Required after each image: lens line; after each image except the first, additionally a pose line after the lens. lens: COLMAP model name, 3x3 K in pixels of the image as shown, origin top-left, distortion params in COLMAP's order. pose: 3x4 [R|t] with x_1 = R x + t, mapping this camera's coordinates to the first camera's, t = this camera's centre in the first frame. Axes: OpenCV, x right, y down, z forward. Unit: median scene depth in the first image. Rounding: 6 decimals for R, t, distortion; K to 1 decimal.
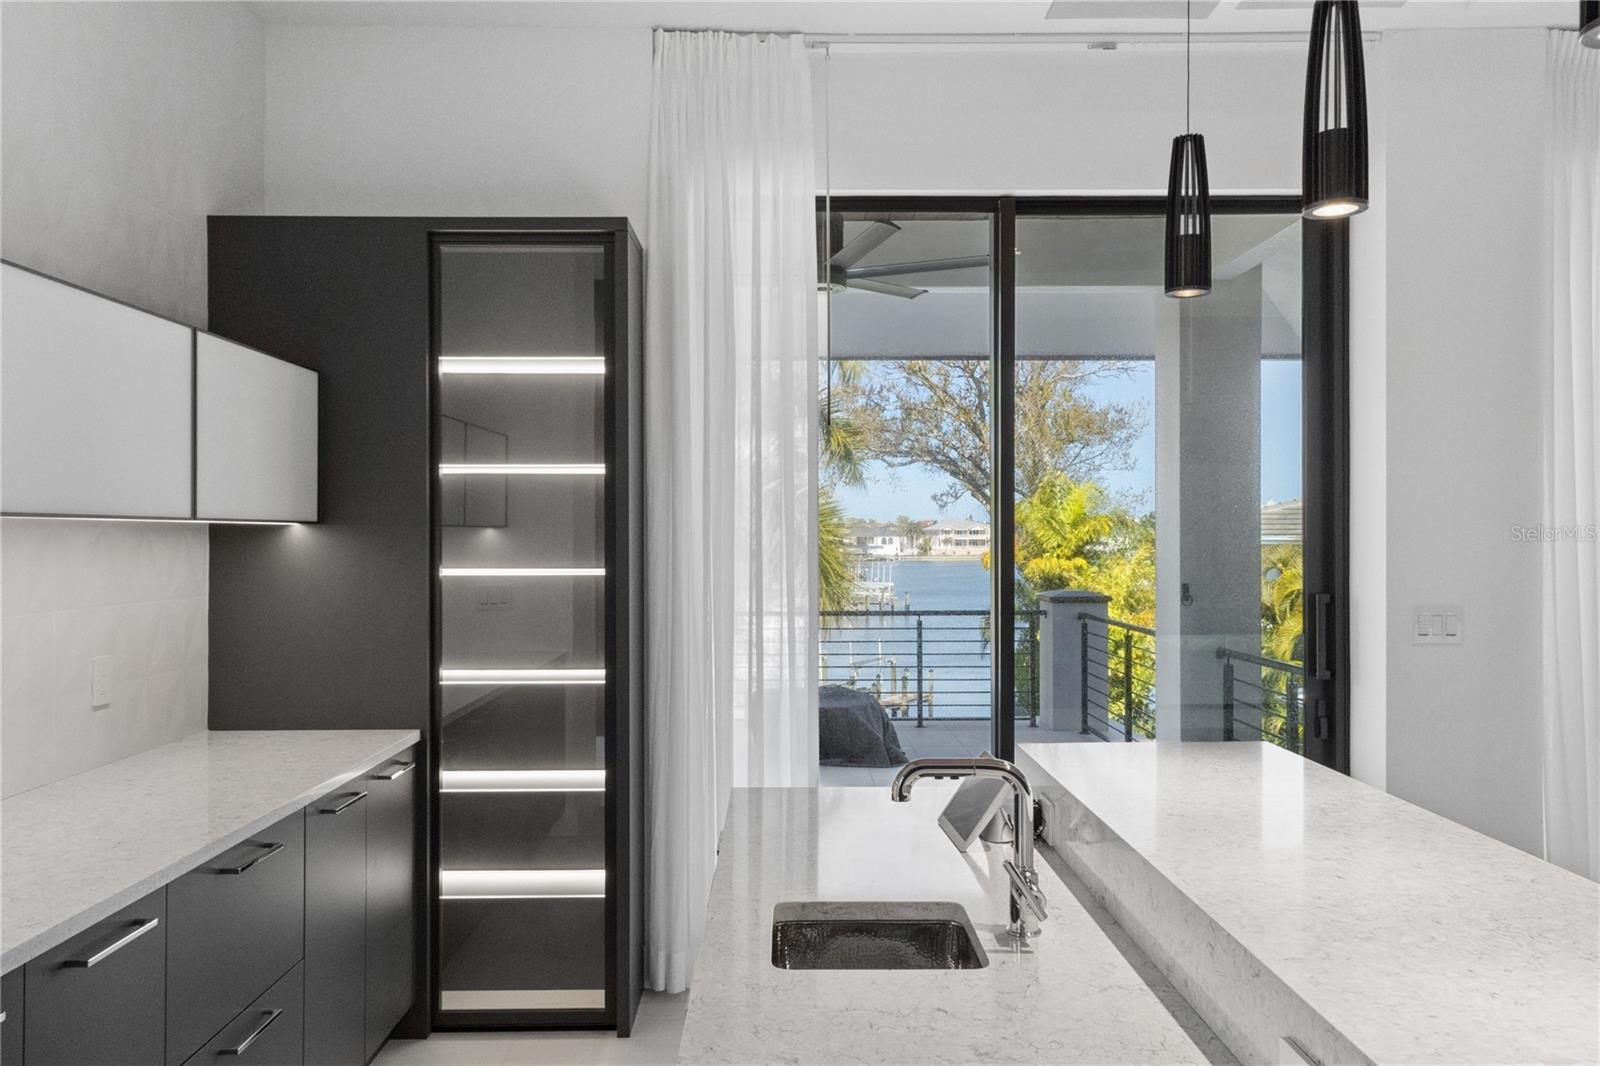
lens RADIAL K [[749.5, 0, 803.6], [0, 749.5, 531.1], [0, 0, 1]] dist [0.000260, 0.000047]
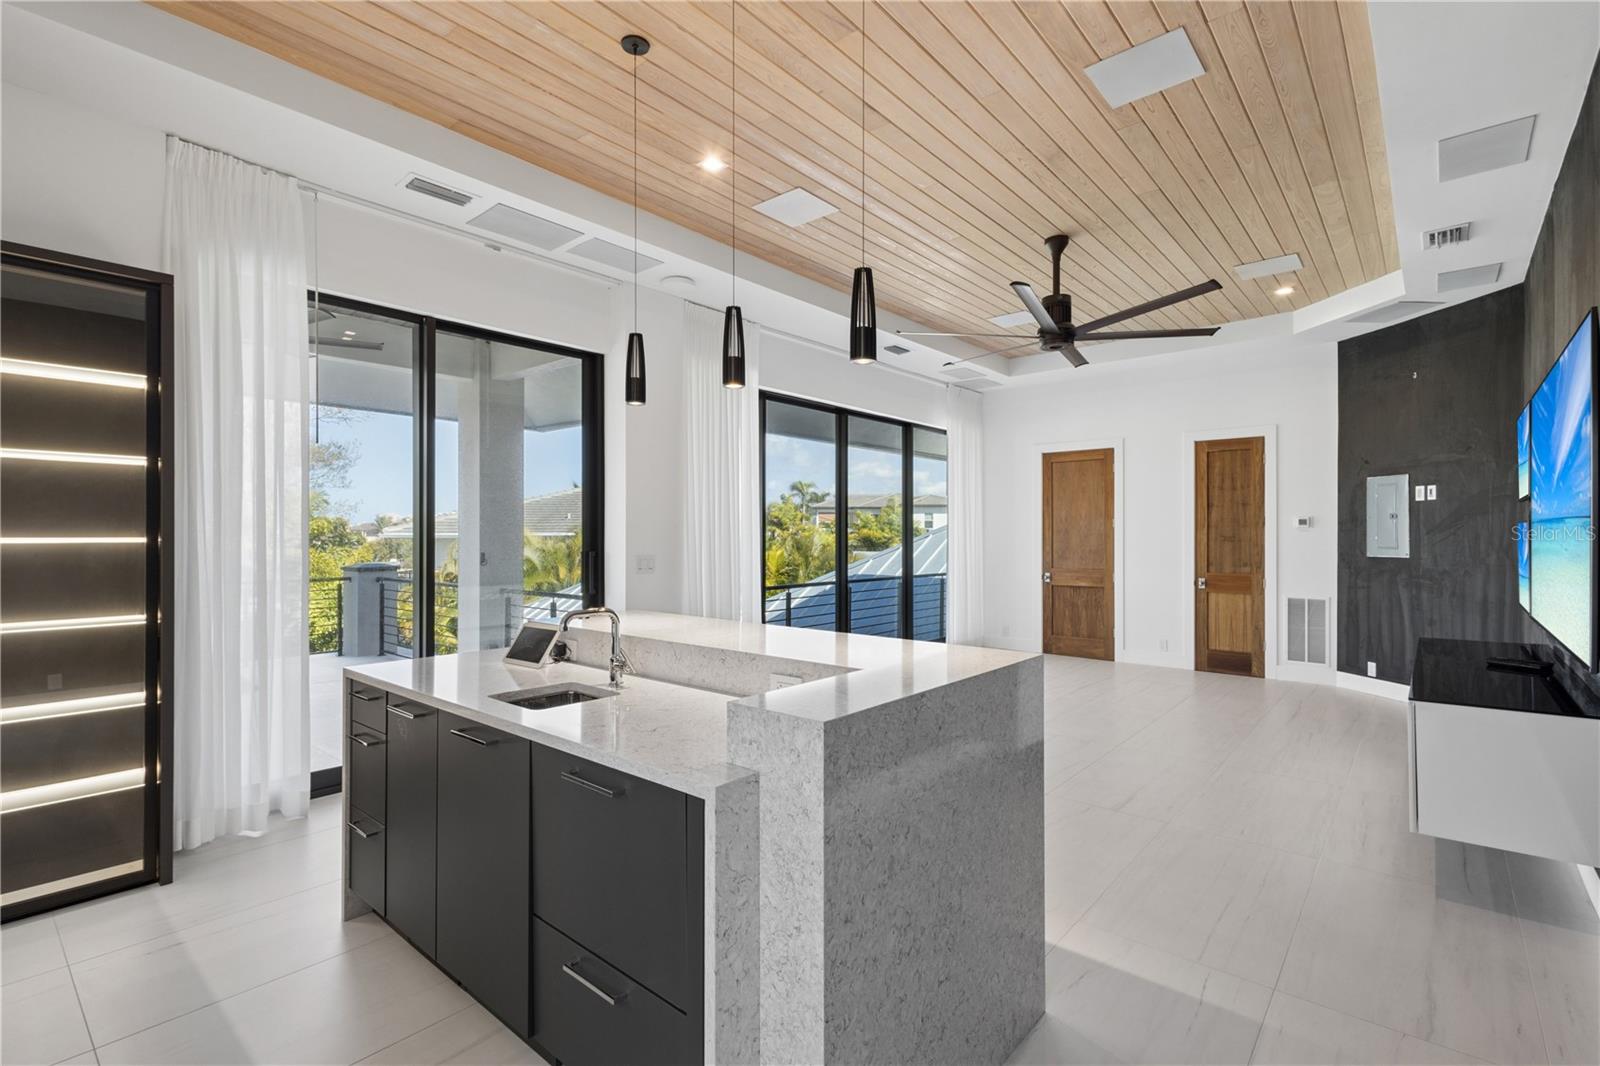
lens RADIAL K [[736.8, 0, 800.8], [0, 736.8, 537.3], [0, 0, 1]] dist [0.005748, 0.000254]
pose [[0.618855, 0.042118, 0.784375, -0.502335], [0.007789, 0.998183, -0.059744, 0.119768], [-0.785467, 0.043082, 0.617403, -0.605351]]
